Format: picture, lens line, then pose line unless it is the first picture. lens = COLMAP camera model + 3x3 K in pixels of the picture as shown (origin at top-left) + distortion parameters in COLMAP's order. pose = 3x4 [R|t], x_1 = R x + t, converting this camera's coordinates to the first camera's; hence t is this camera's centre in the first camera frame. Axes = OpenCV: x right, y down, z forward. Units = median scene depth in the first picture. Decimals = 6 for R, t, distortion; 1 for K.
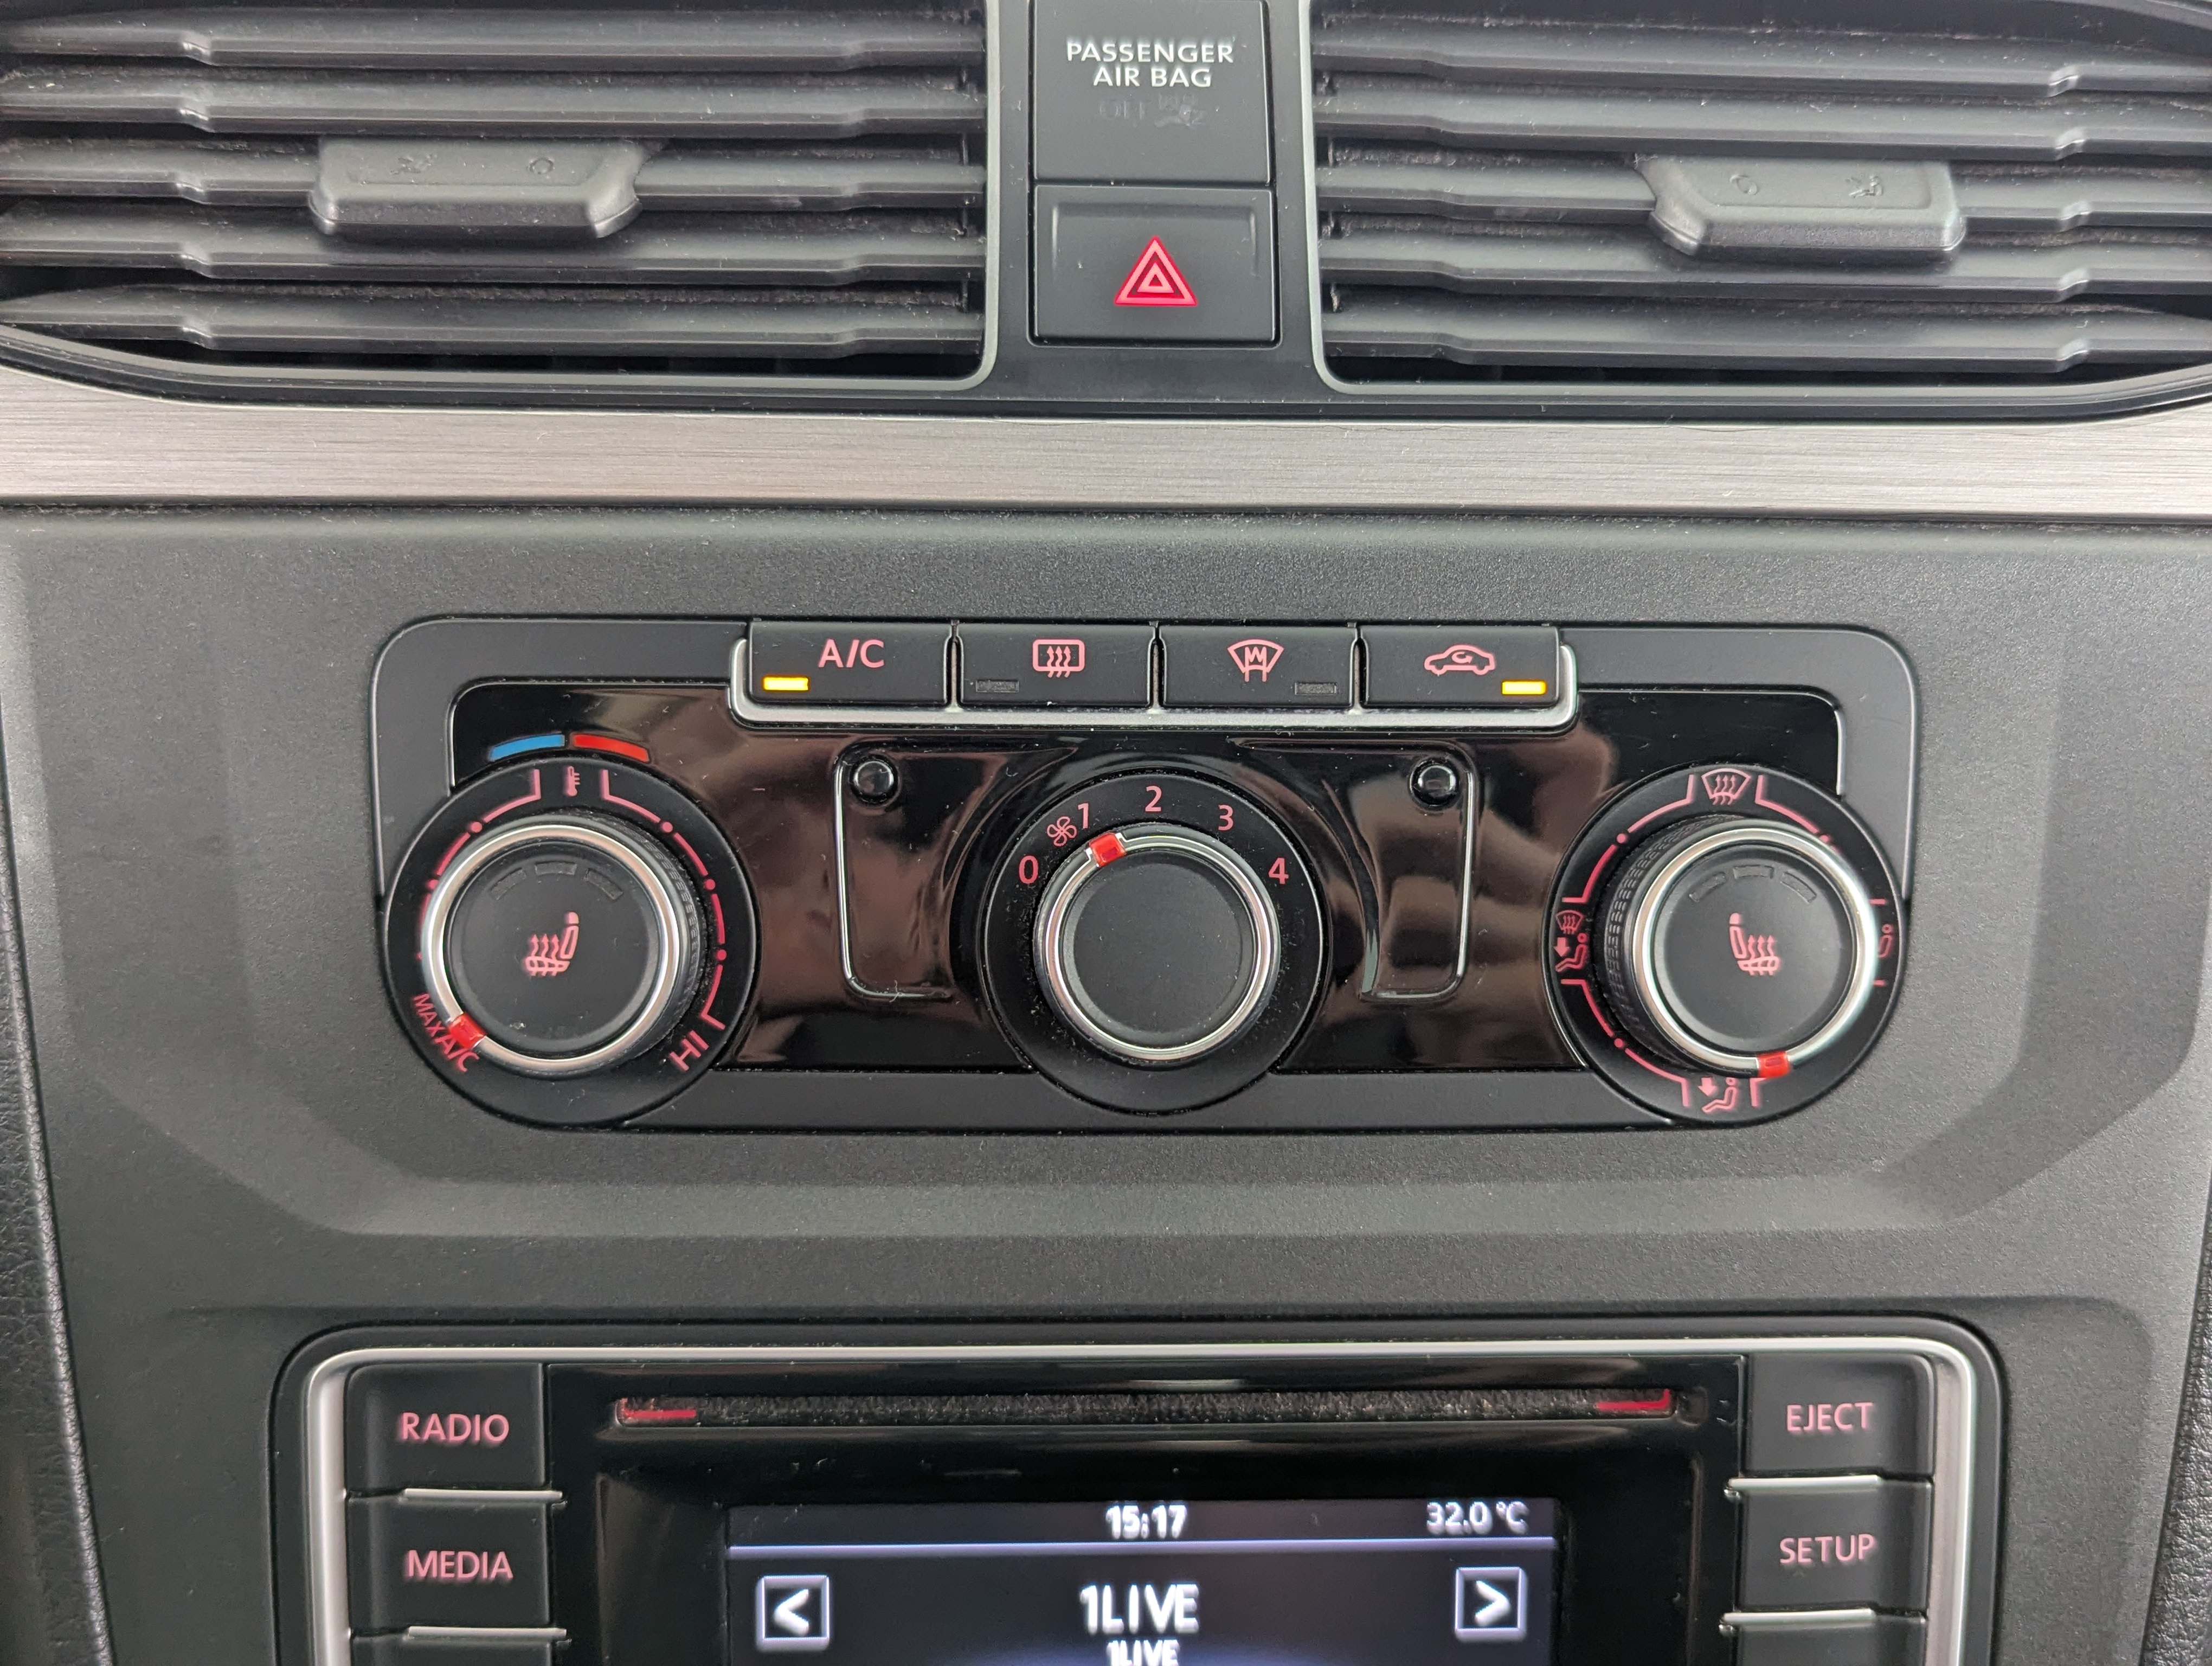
lens RADIAL K [[2082.9, 0, 1106.0], [0, 2082.9, 833.0], [0, 0, 1]] dist [-0.014746, 0.009907]
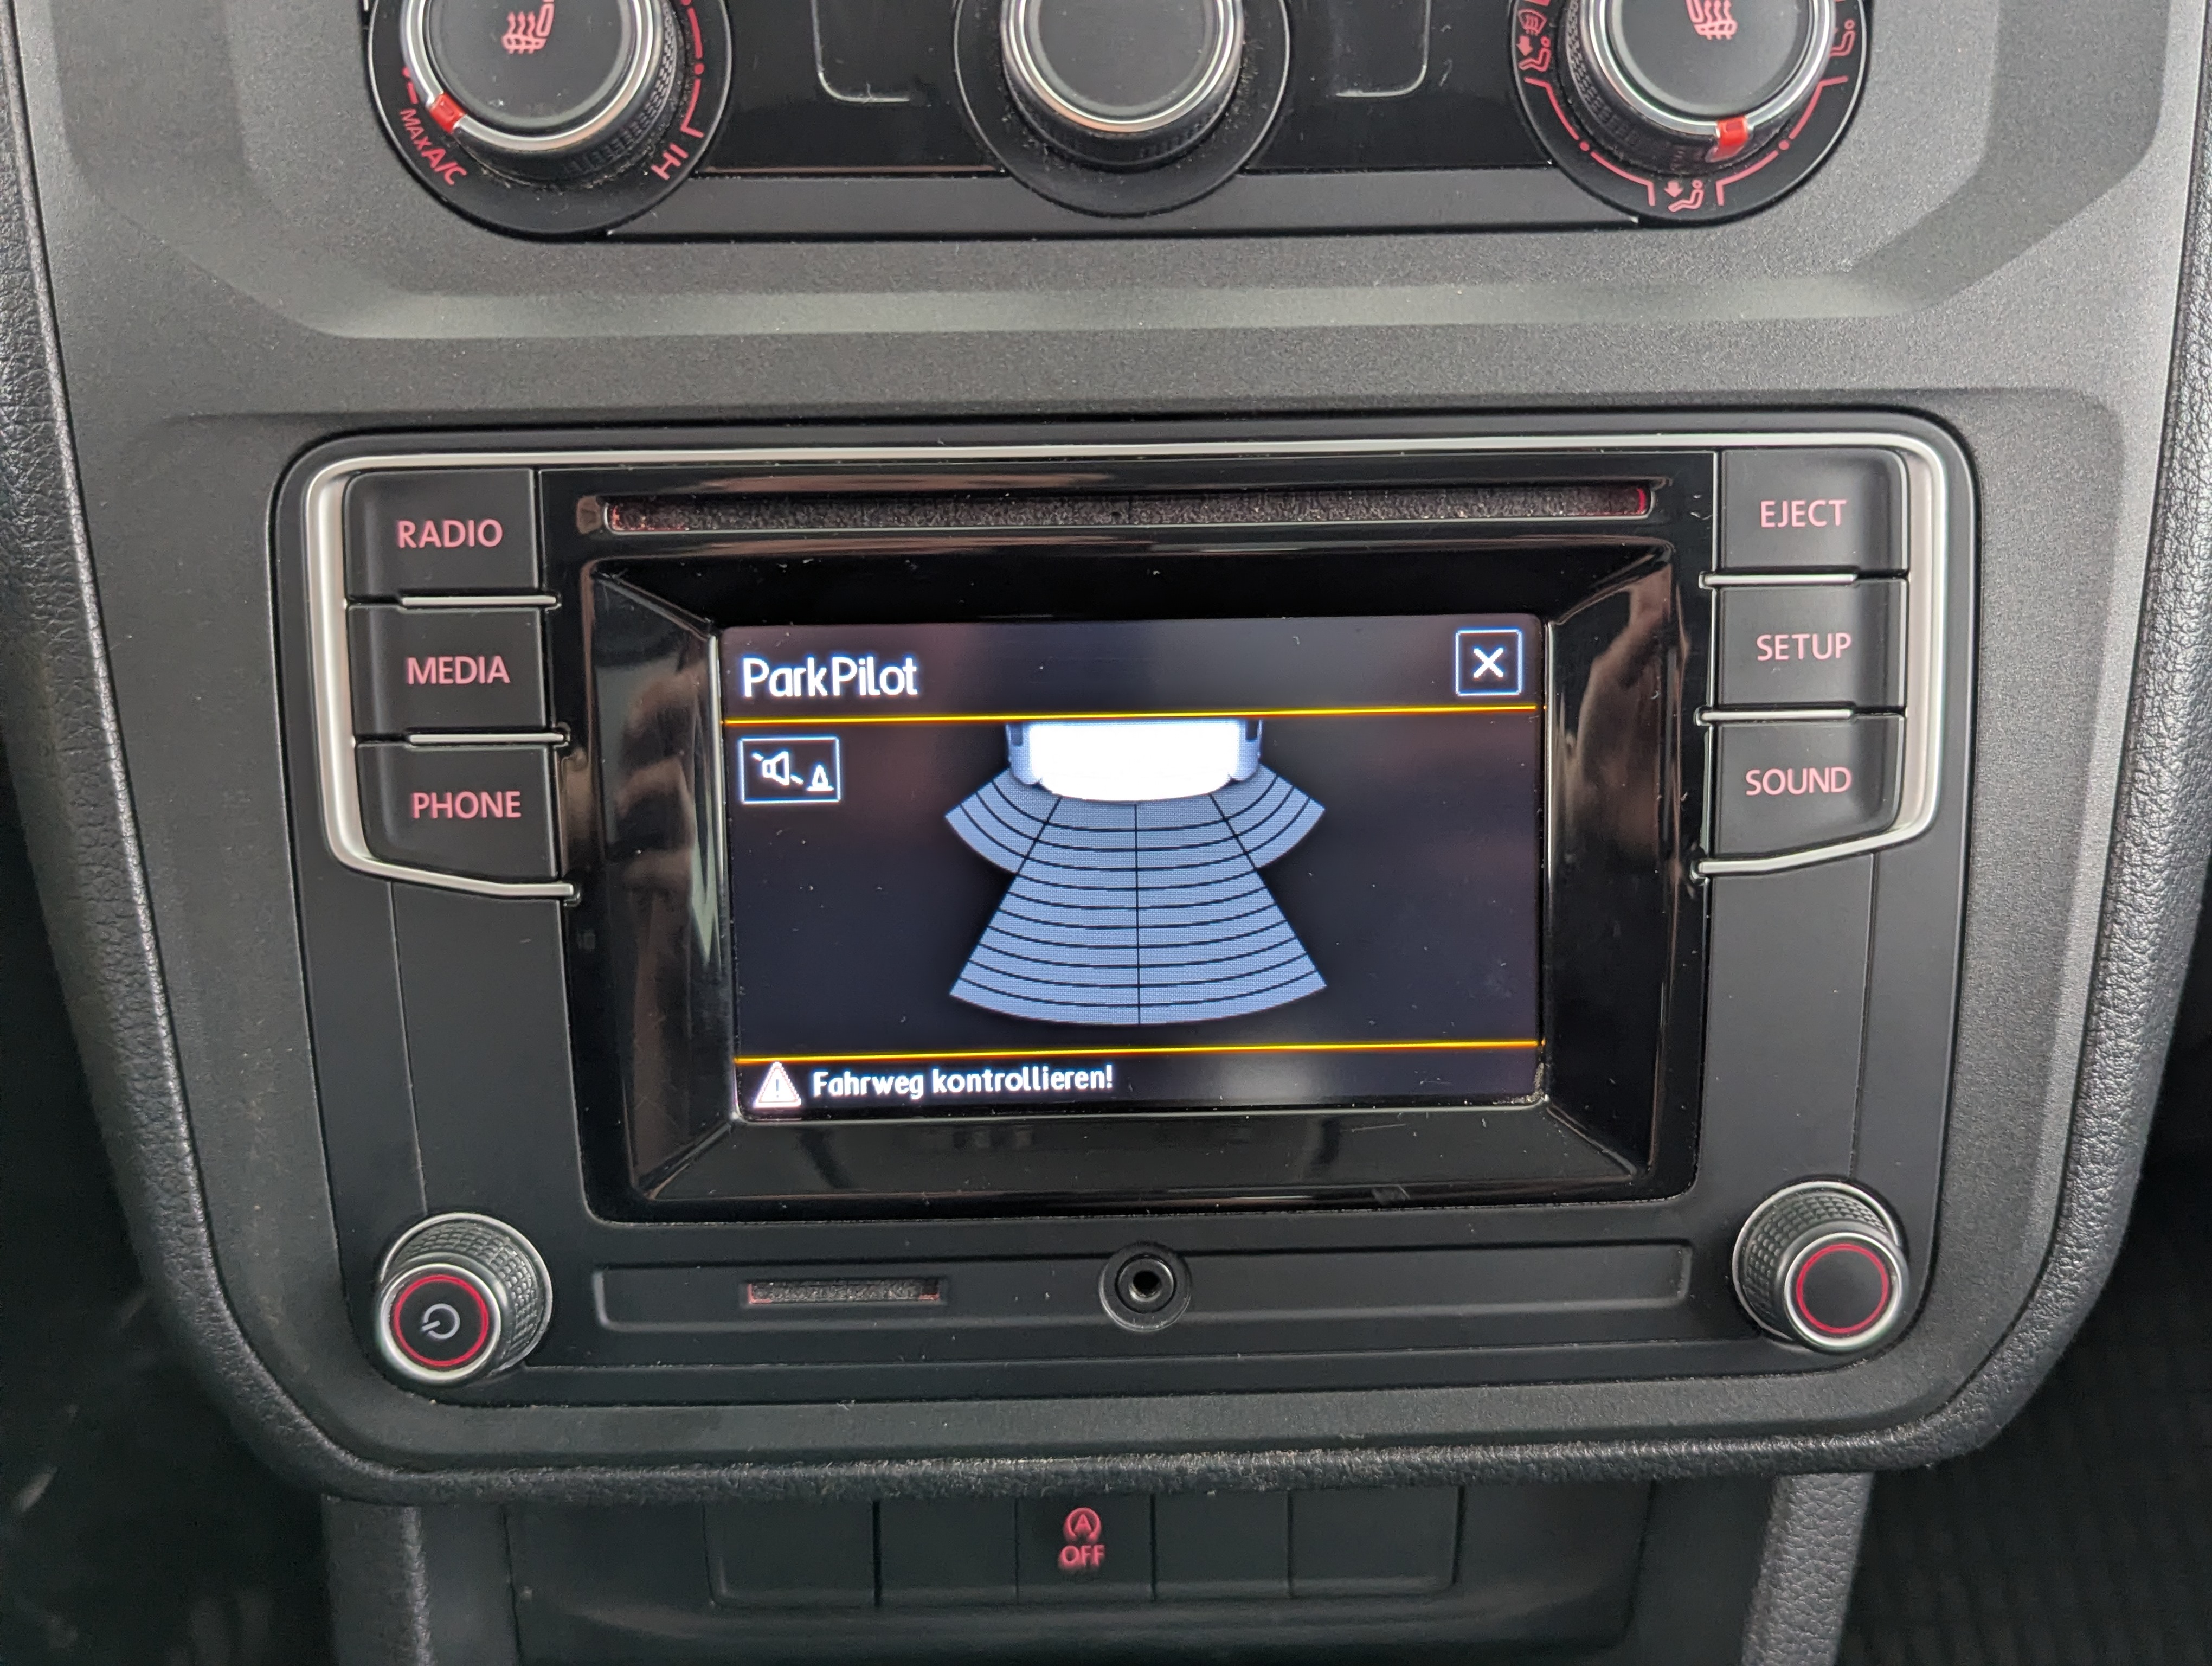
lens RADIAL K [[2065.2, 0, 1162.0], [0, 2065.2, 826.8], [0, 0, 1]] dist [-0.013796, 0.011555]
pose [[0.999536, -0.022500, -0.020549, 0.054872], [0.022618, 0.999729, 0.005501, 0.428930], [0.020420, -0.005963, 0.999774, -0.010416]]
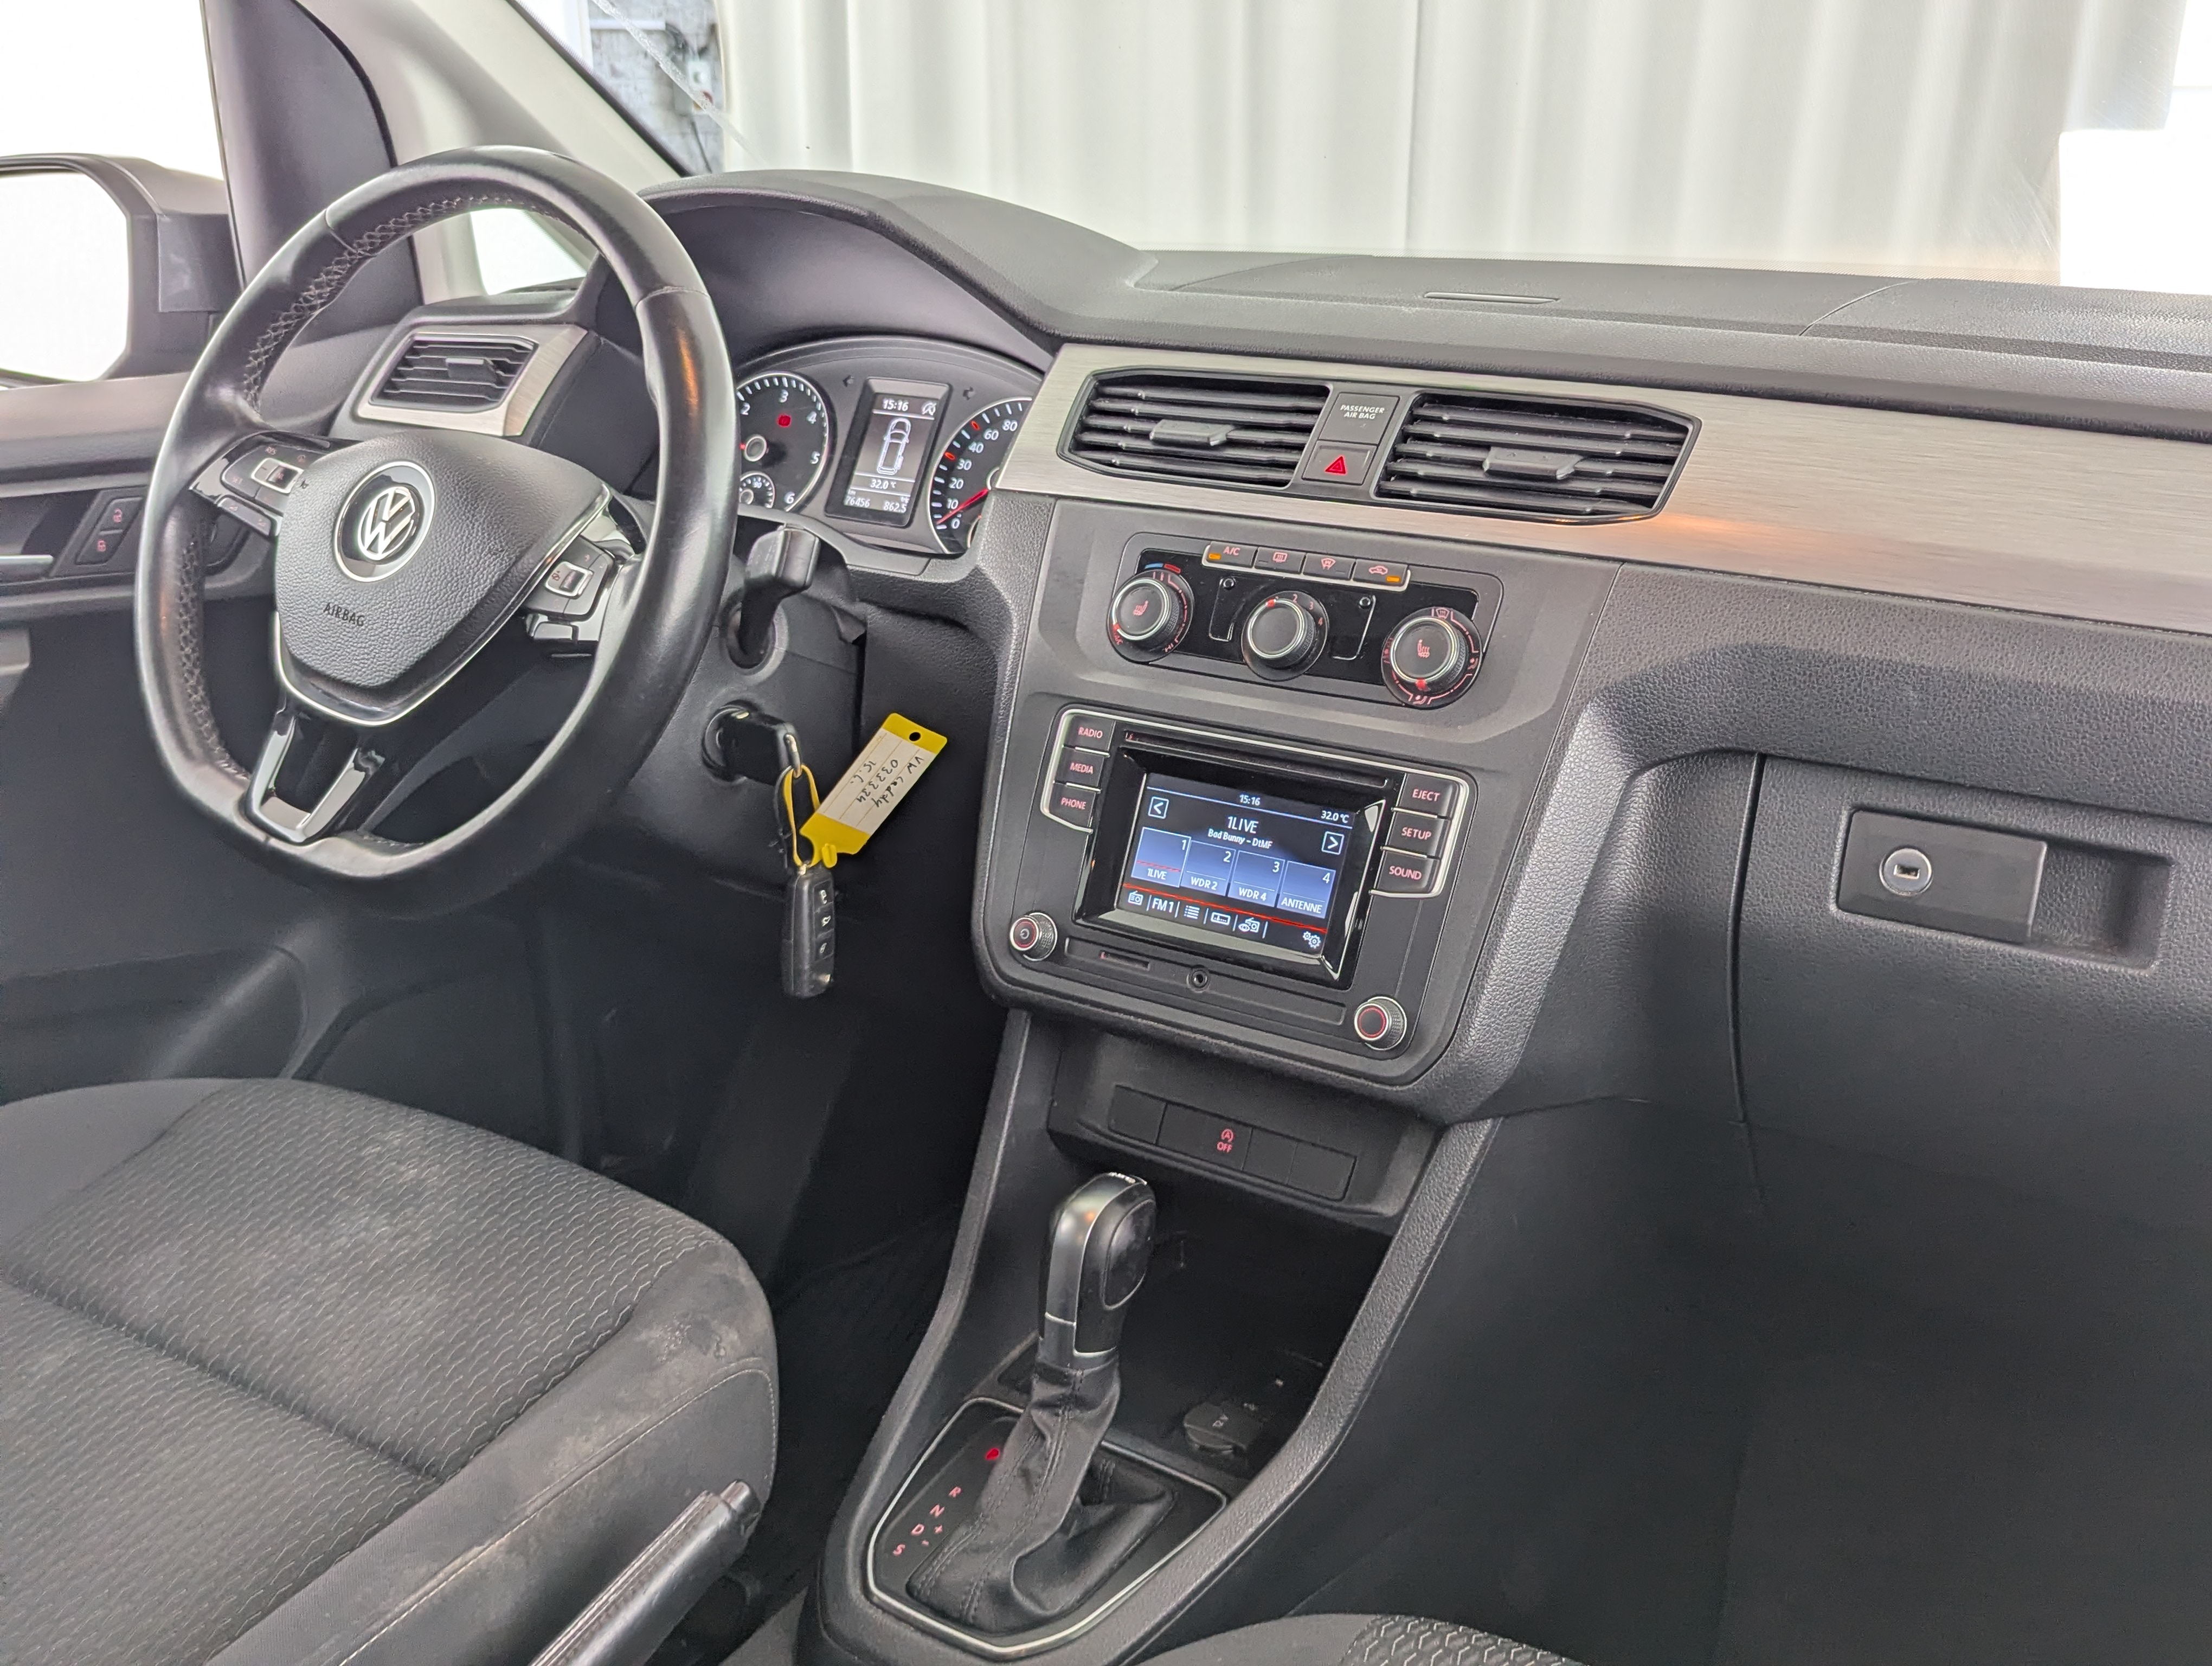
lens RADIAL K [[2050.1, 0, 1155.8], [0, 2050.1, 828.8], [0, 0, 1]] dist [0.011027, 0.006383]
pose [[0.826464, 0.162222, -0.539112, 1.819334], [-0.272013, 0.953459, -0.130097, 0.900747], [0.492916, 0.254166, 0.832126, -2.001573]]
